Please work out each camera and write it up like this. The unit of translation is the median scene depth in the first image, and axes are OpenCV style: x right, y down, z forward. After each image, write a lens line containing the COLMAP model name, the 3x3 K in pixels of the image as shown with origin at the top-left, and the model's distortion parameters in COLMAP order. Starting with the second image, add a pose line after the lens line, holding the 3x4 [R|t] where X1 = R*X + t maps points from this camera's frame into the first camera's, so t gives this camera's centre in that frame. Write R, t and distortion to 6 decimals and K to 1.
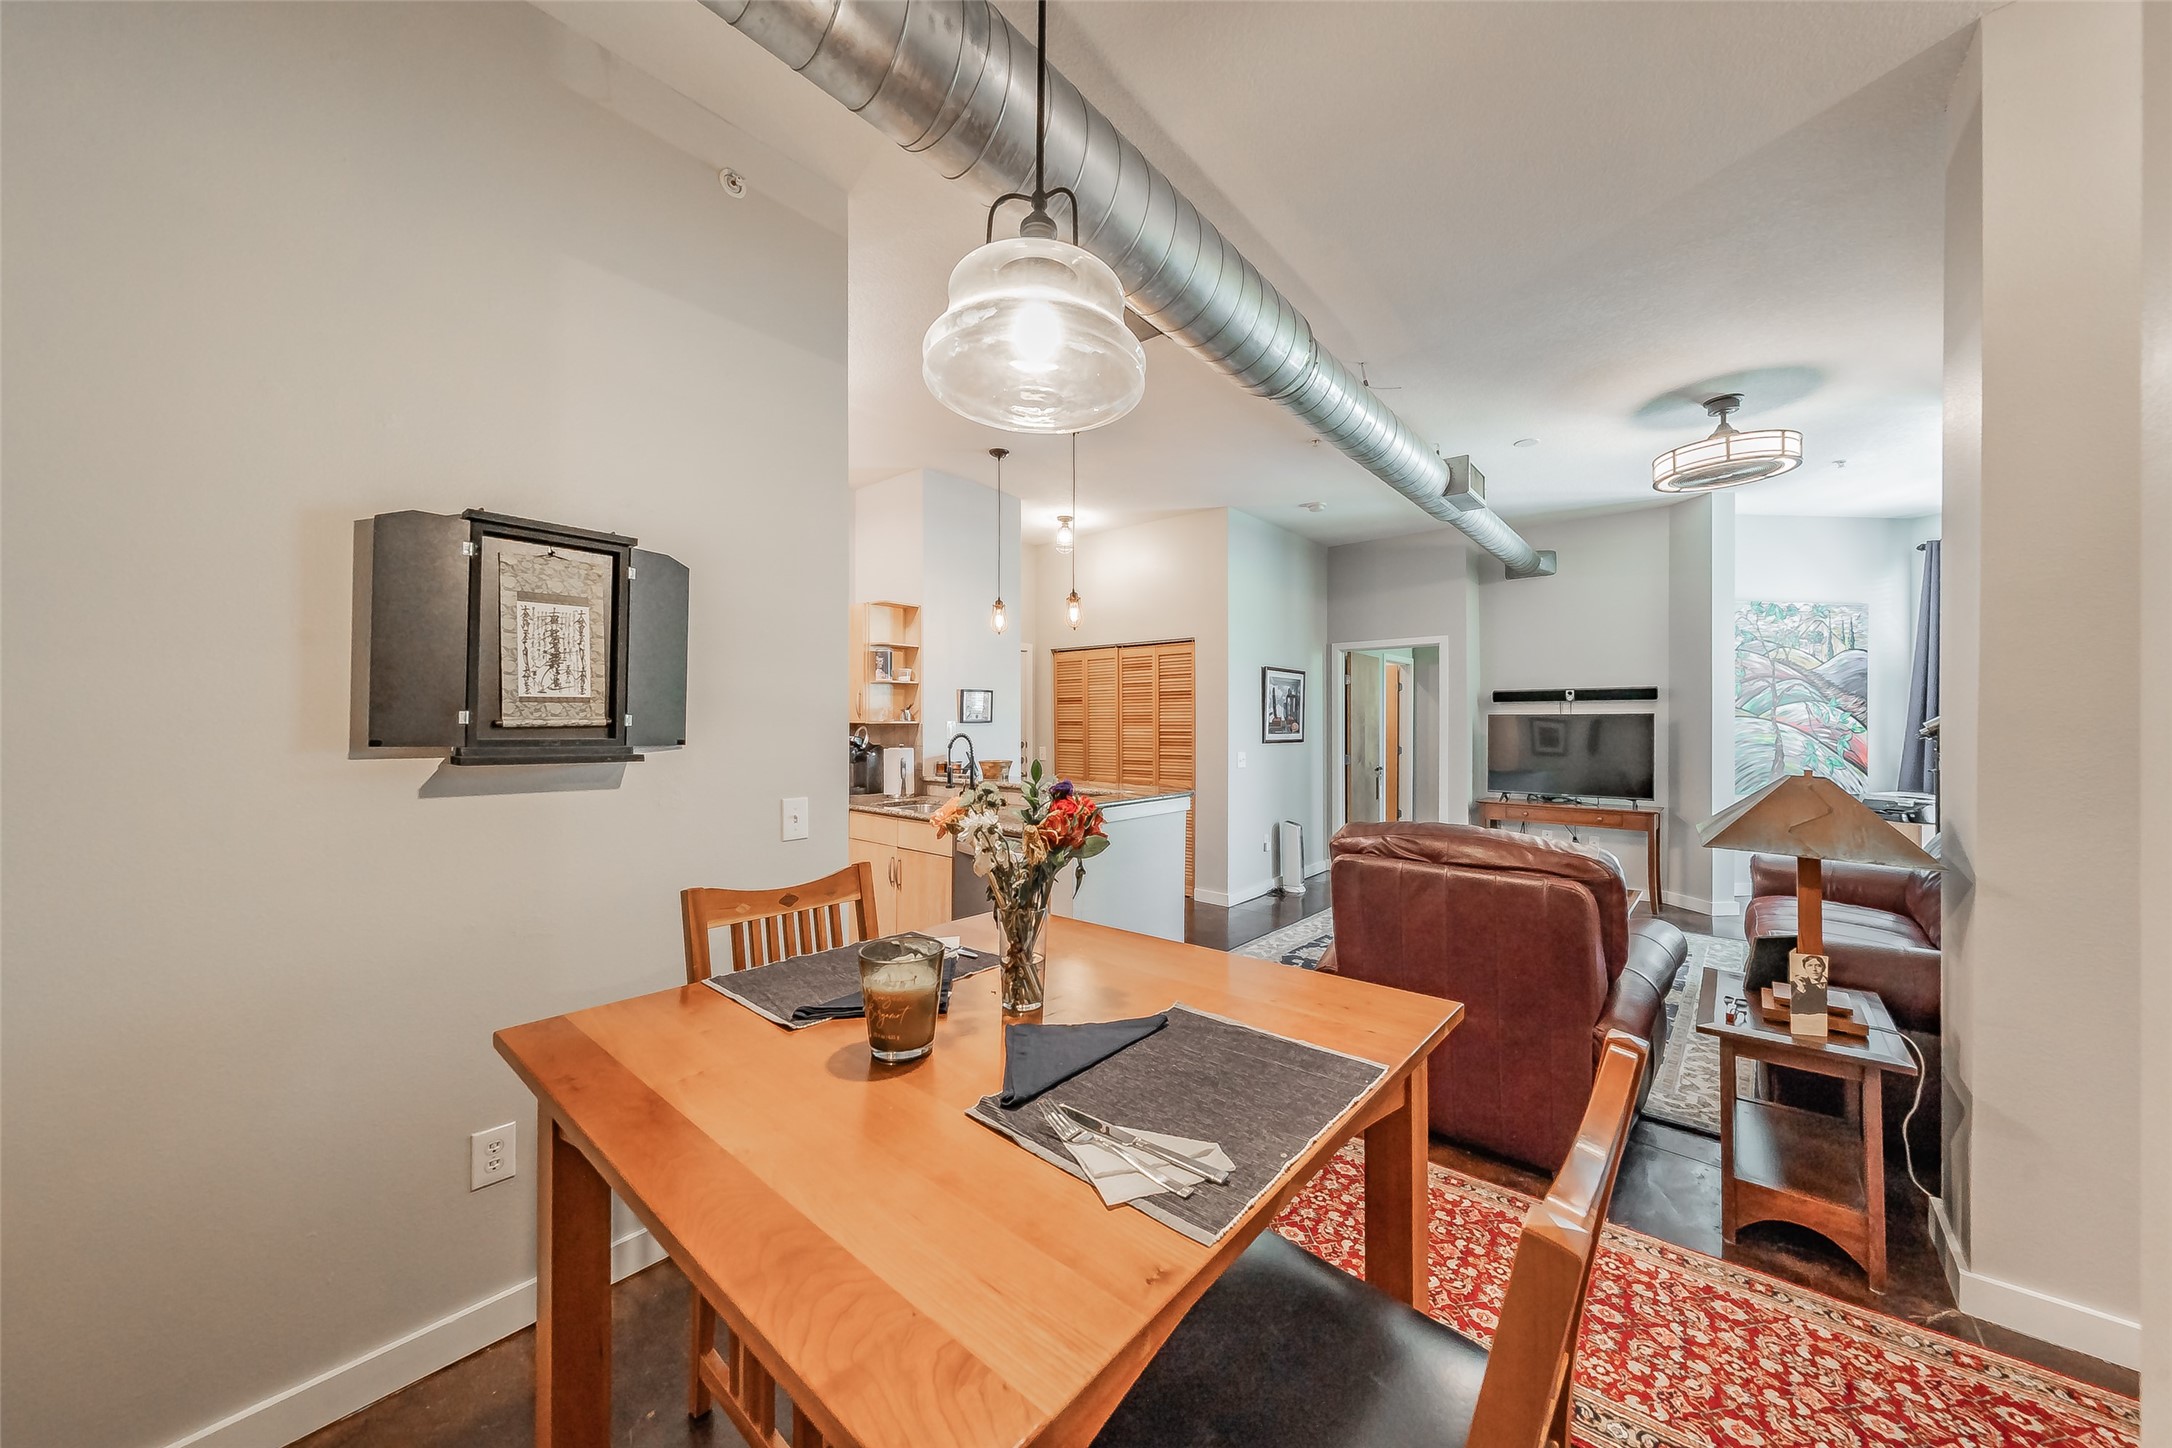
lens RADIAL K [[764.7, 0, 1097.0], [0, 764.7, 723.8], [0, 0, 1]] dist [-0.000700, -0.000701]
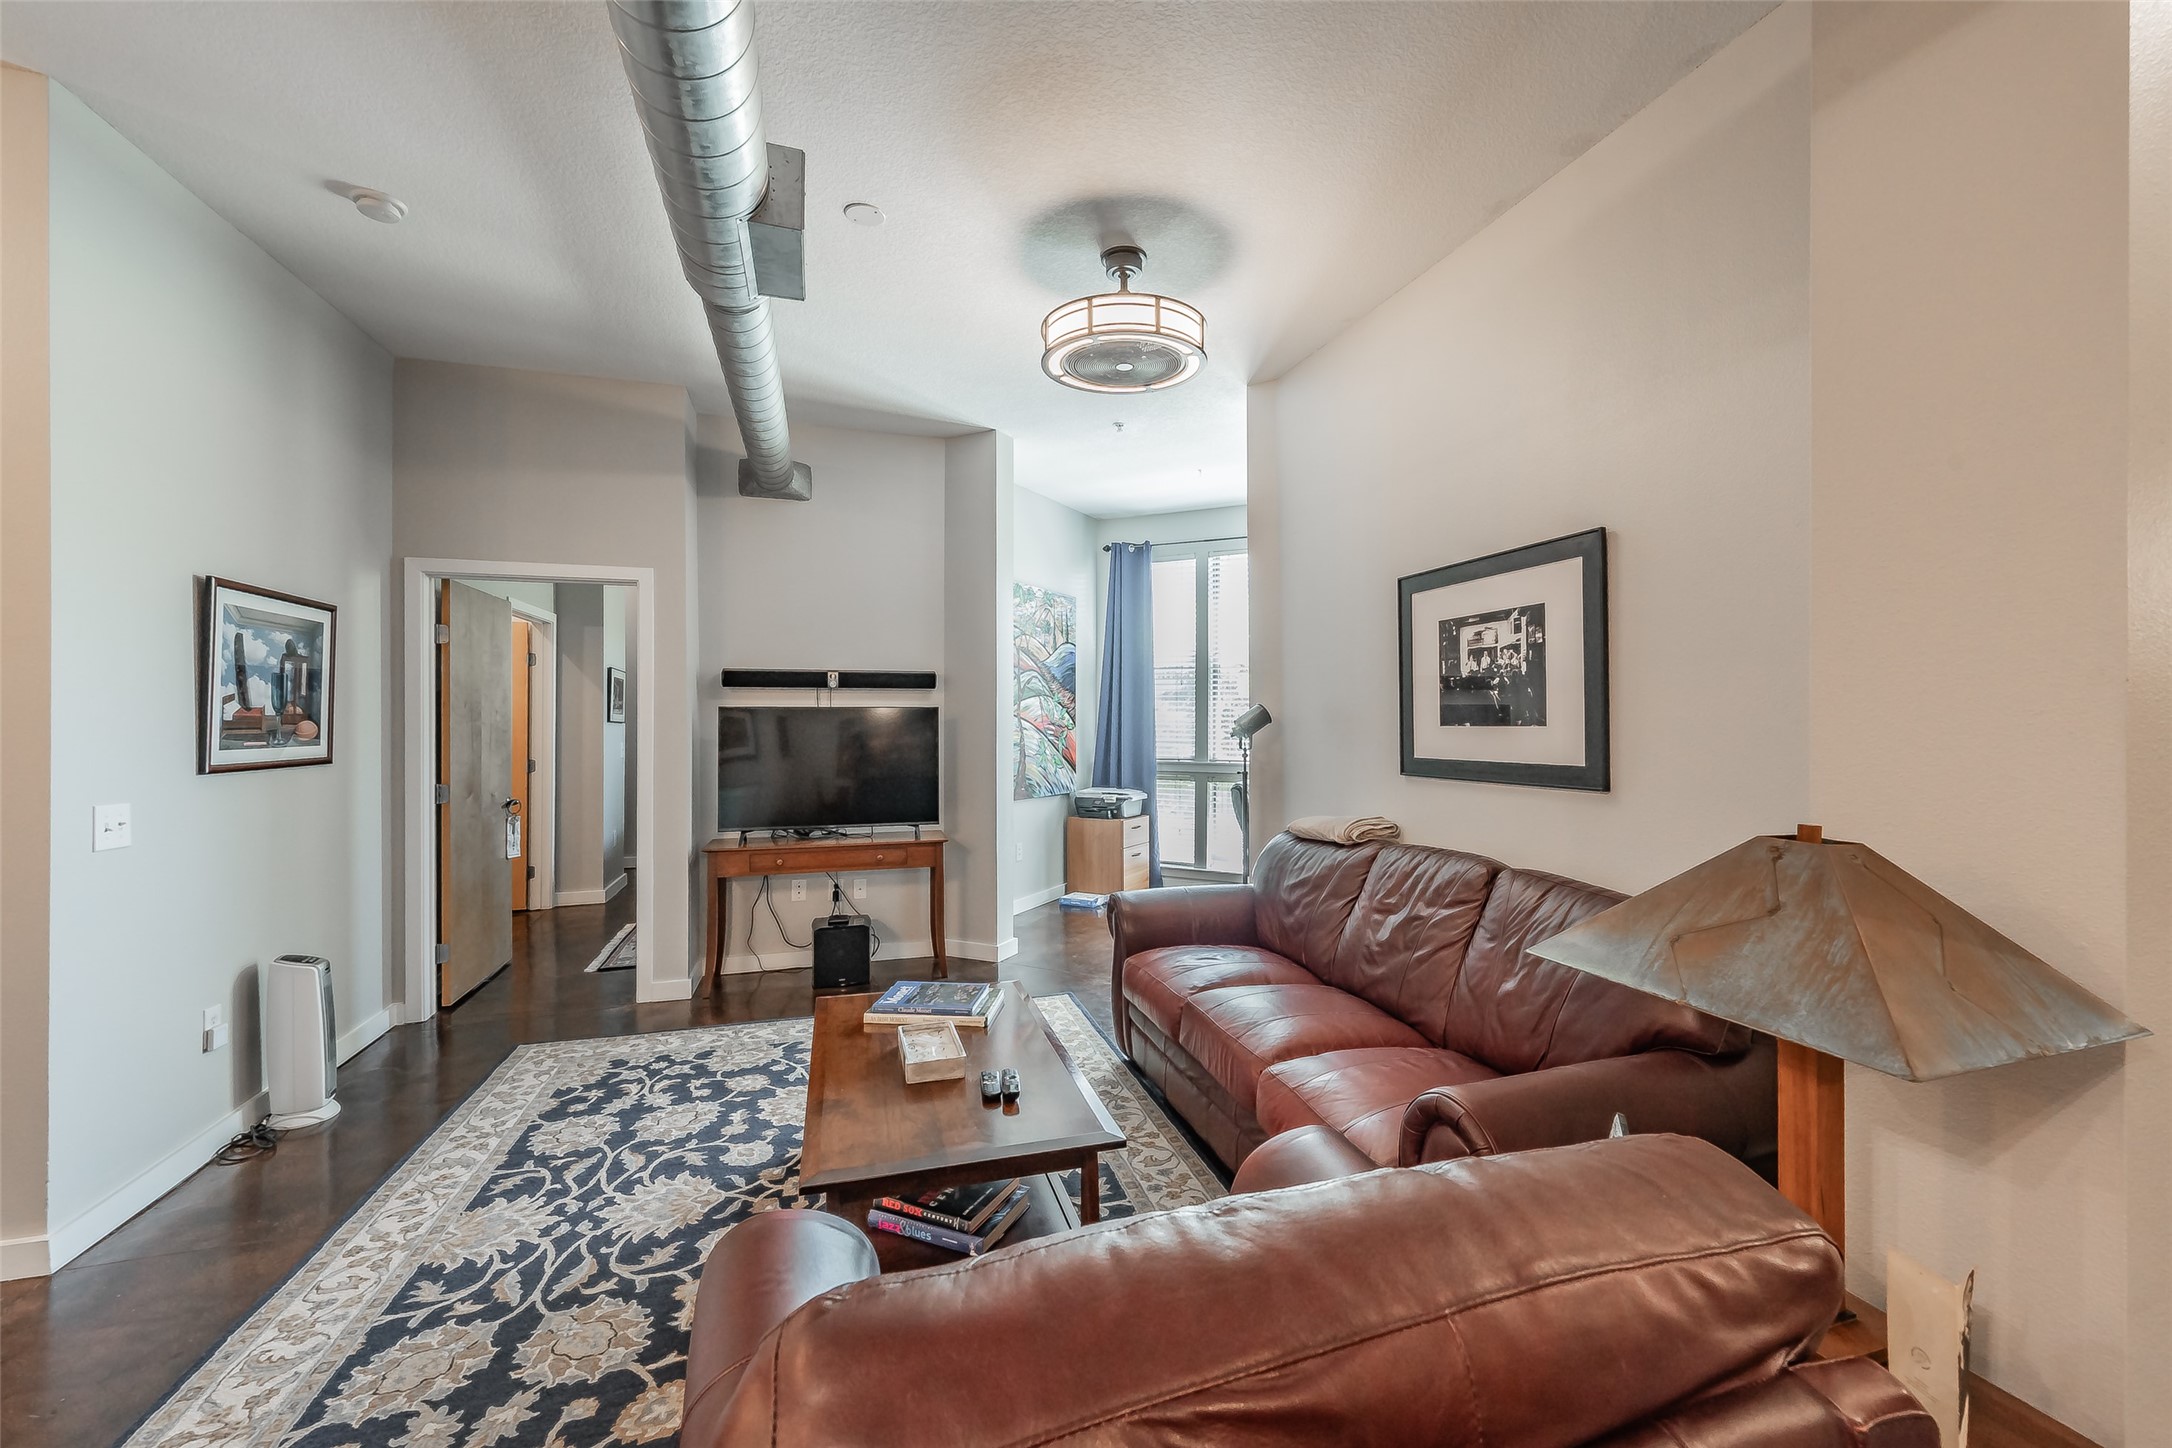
lens RADIAL K [[871.7, 0, 1100.5], [0, 871.7, 719.2], [0, 0, 1]] dist [-0.000182, -0.000233]
pose [[0.538181, -0.000741, 0.842829, 0.091485], [0.002082, 0.999998, -0.000450, -0.000845], [-0.842826, 0.001996, 0.538182, 0.382131]]
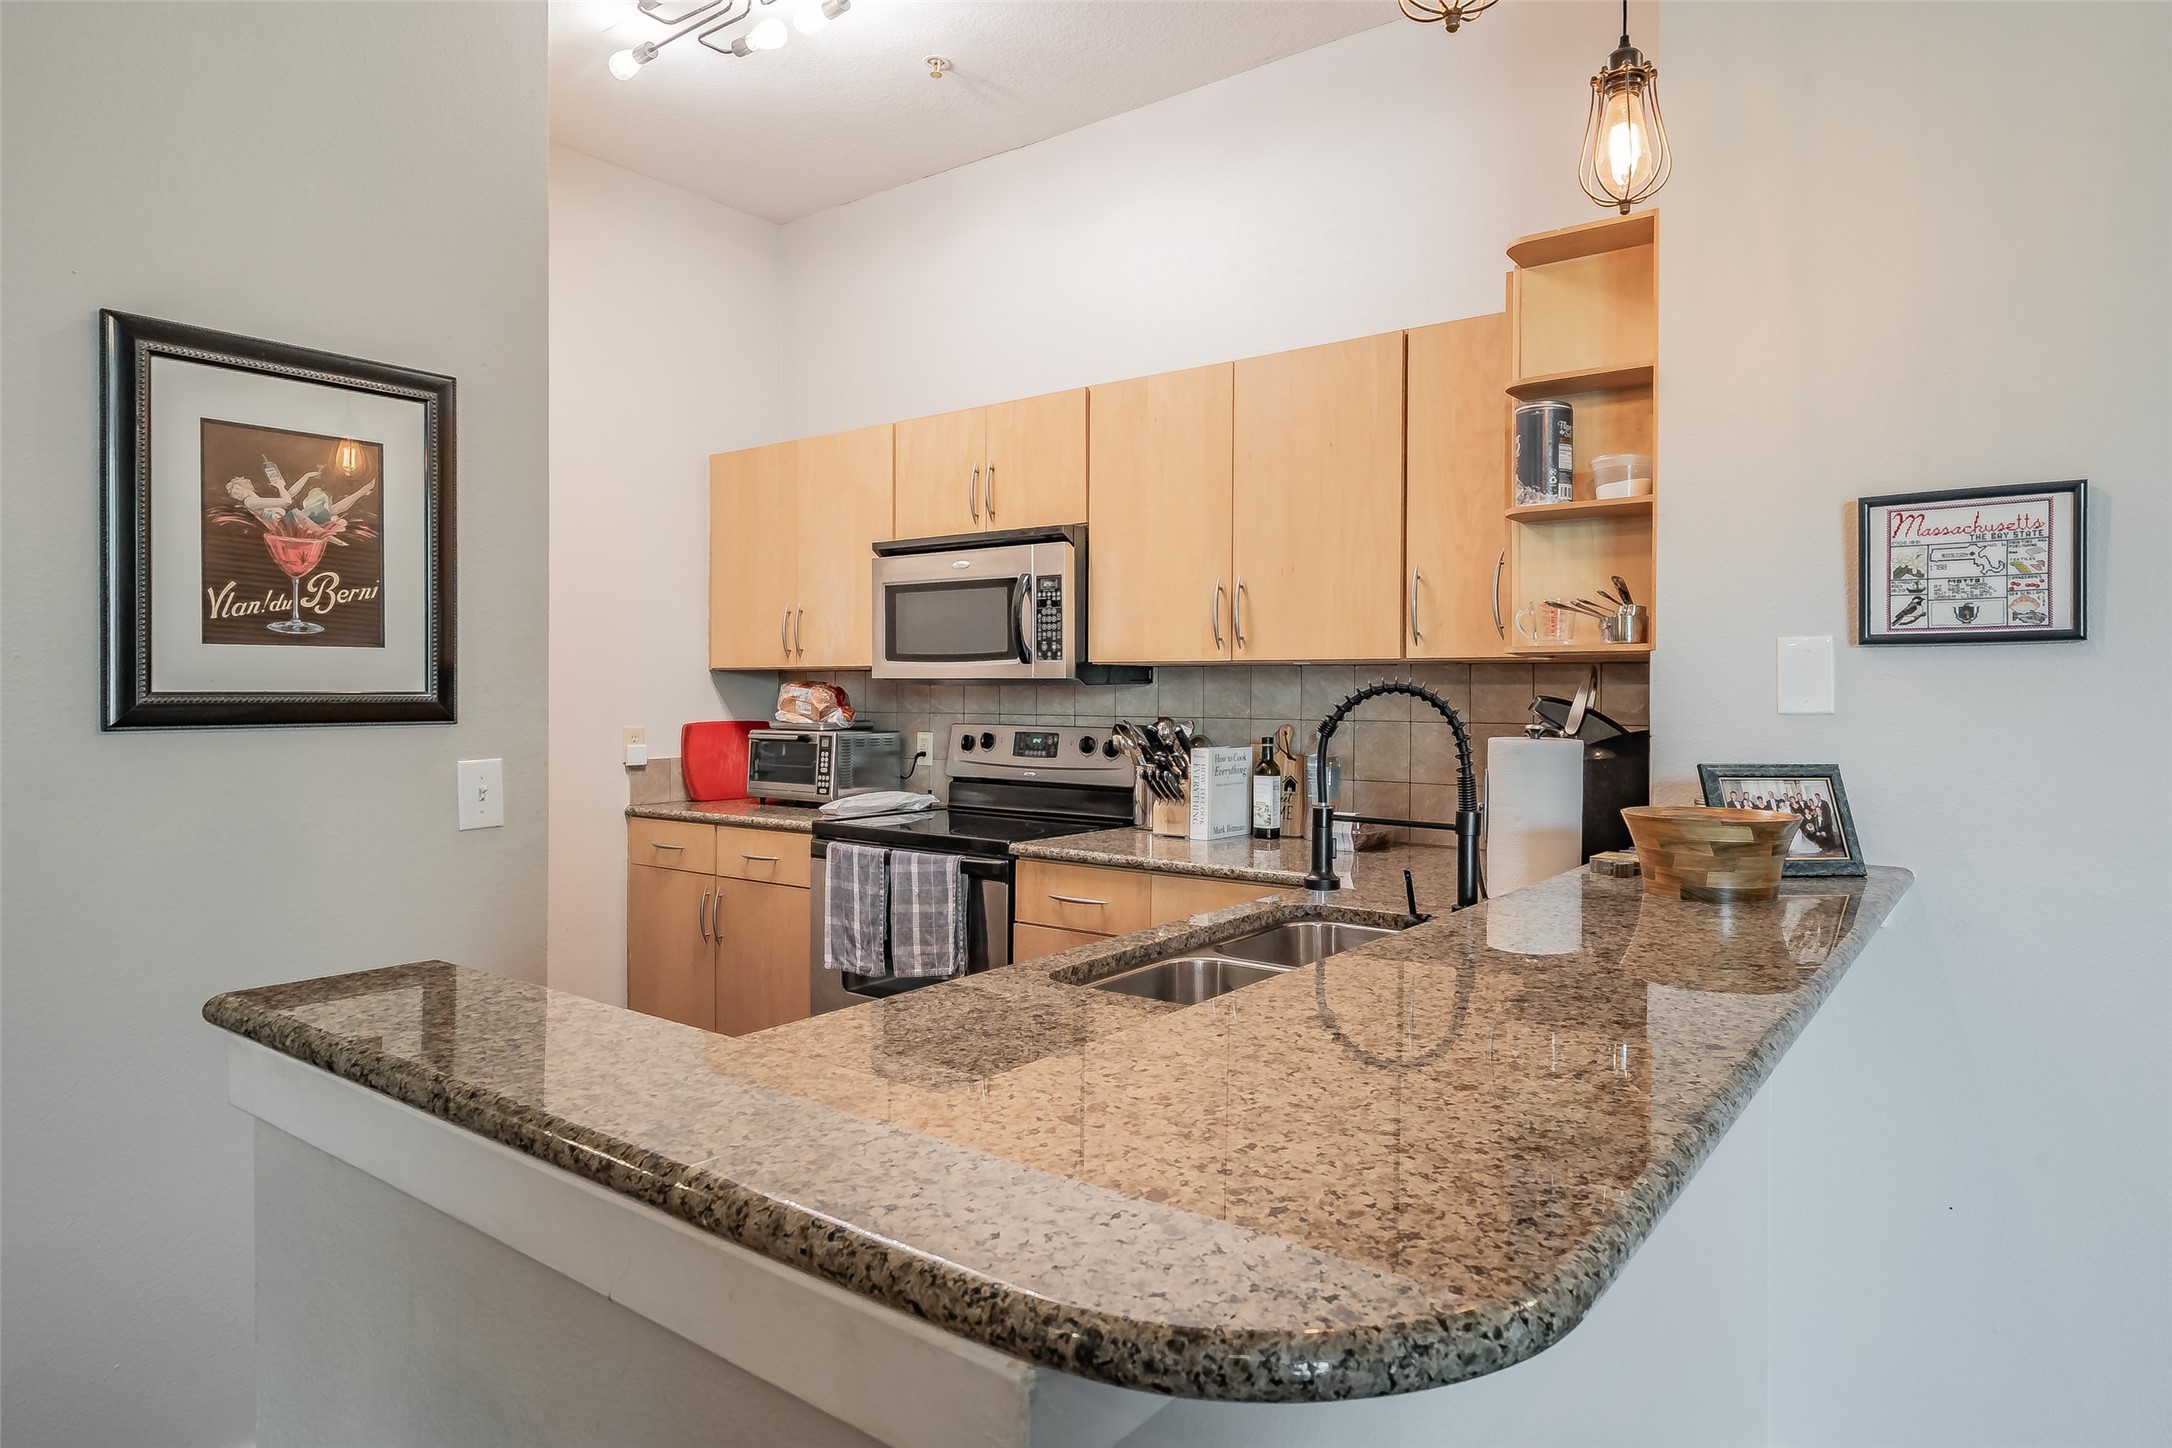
lens RADIAL K [[1259.0, 0, 1102.1], [0, 1259.0, 701.8], [0, 0, 1]] dist [0.007753, -0.004507]
pose [[0.052842, 0.006378, -0.998583, 0.162315], [-0.008521, 0.999946, 0.005936, 0.013586], [0.998567, 0.008195, 0.052893, 0.632366]]
